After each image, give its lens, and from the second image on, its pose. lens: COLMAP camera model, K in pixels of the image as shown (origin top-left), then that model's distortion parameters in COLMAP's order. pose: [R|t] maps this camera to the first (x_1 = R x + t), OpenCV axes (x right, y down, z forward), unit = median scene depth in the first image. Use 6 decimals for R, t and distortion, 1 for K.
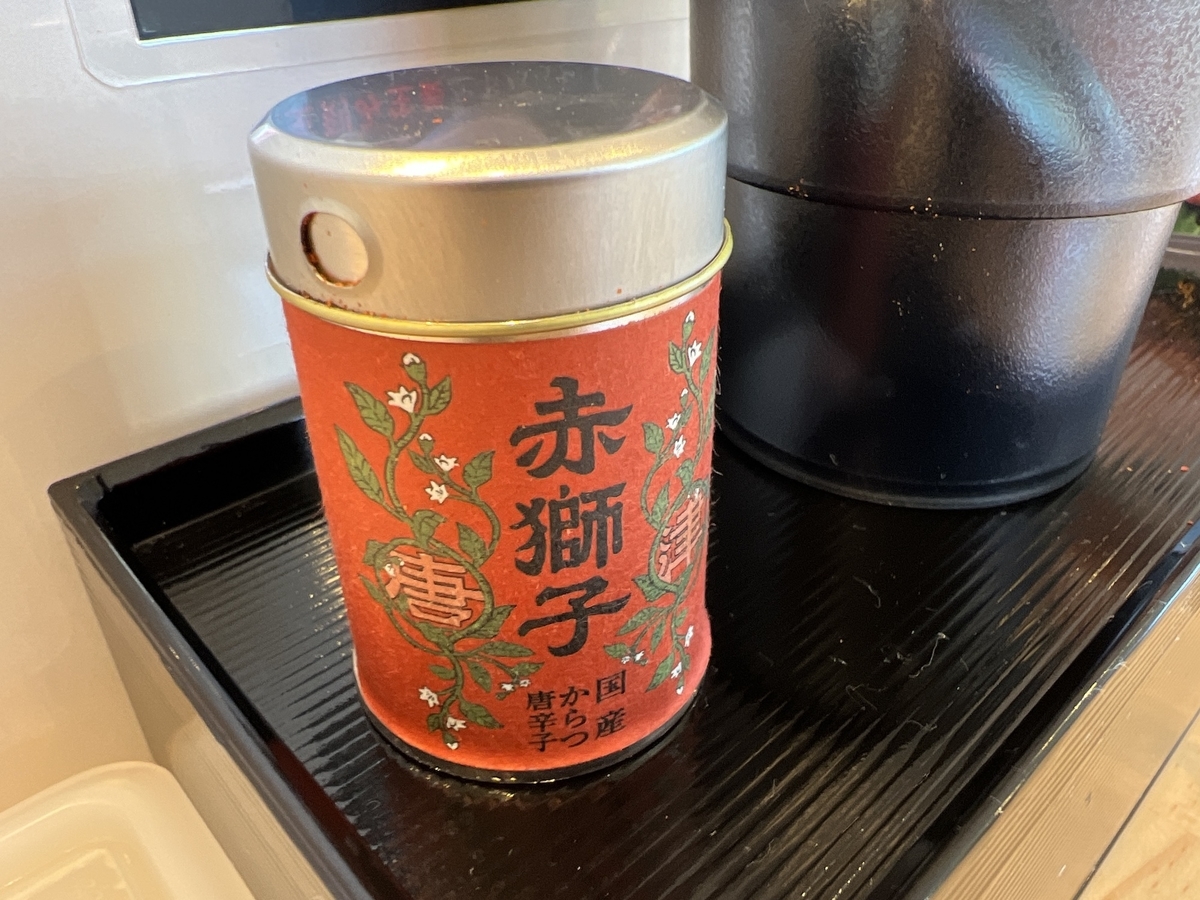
lens RADIAL K [[940.0, 0, 600.0], [0, 940.0, 450.0], [0, 0, 1]] dist [0.006786, 0.012855]
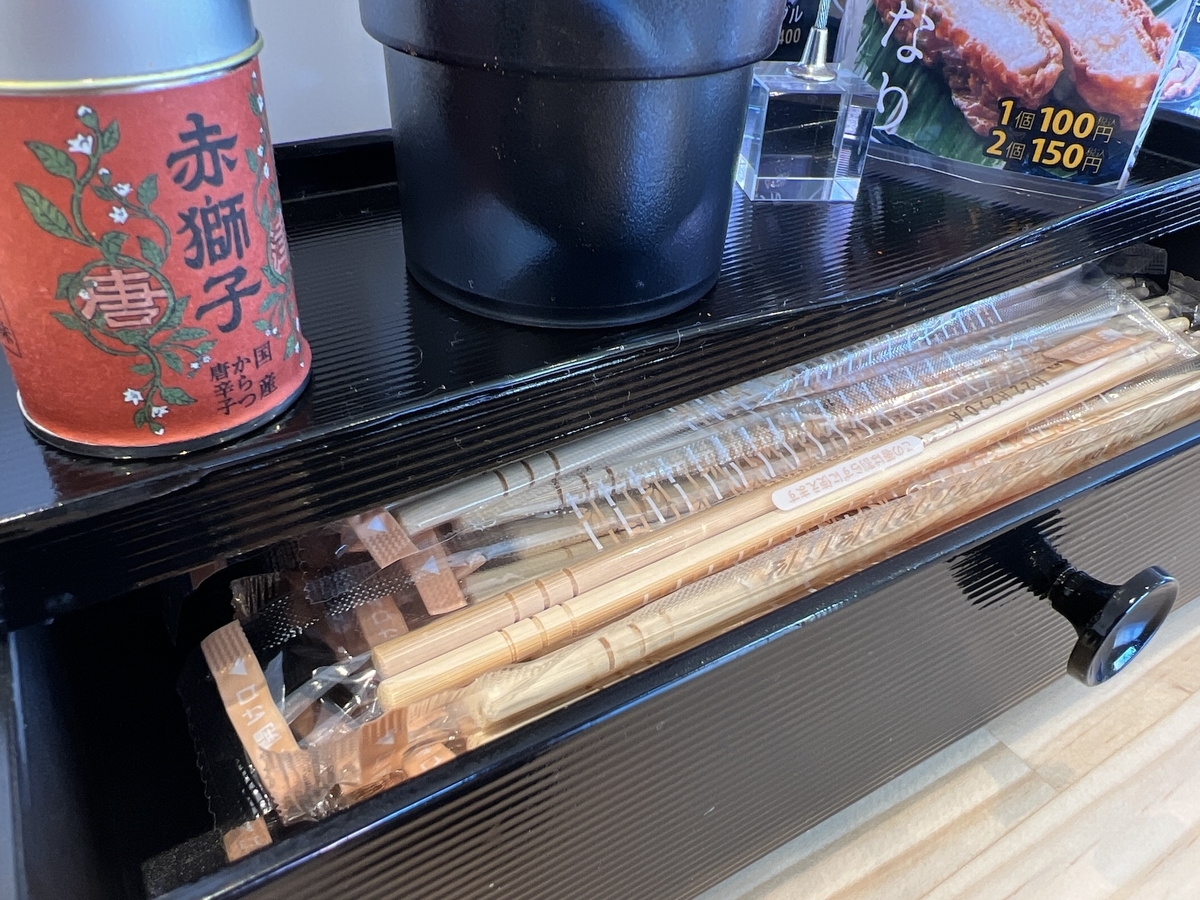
lens RADIAL K [[940.0, 0, 600.0], [0, 940.0, 450.0], [0, 0, 1]] dist [0.006786, 0.012855]
pose [[0.795549, -0.299885, 0.526470, -0.435032], [0.264438, 0.953649, 0.143620, 0.359672], [-0.545138, 0.024962, 0.837975, -0.582098]]
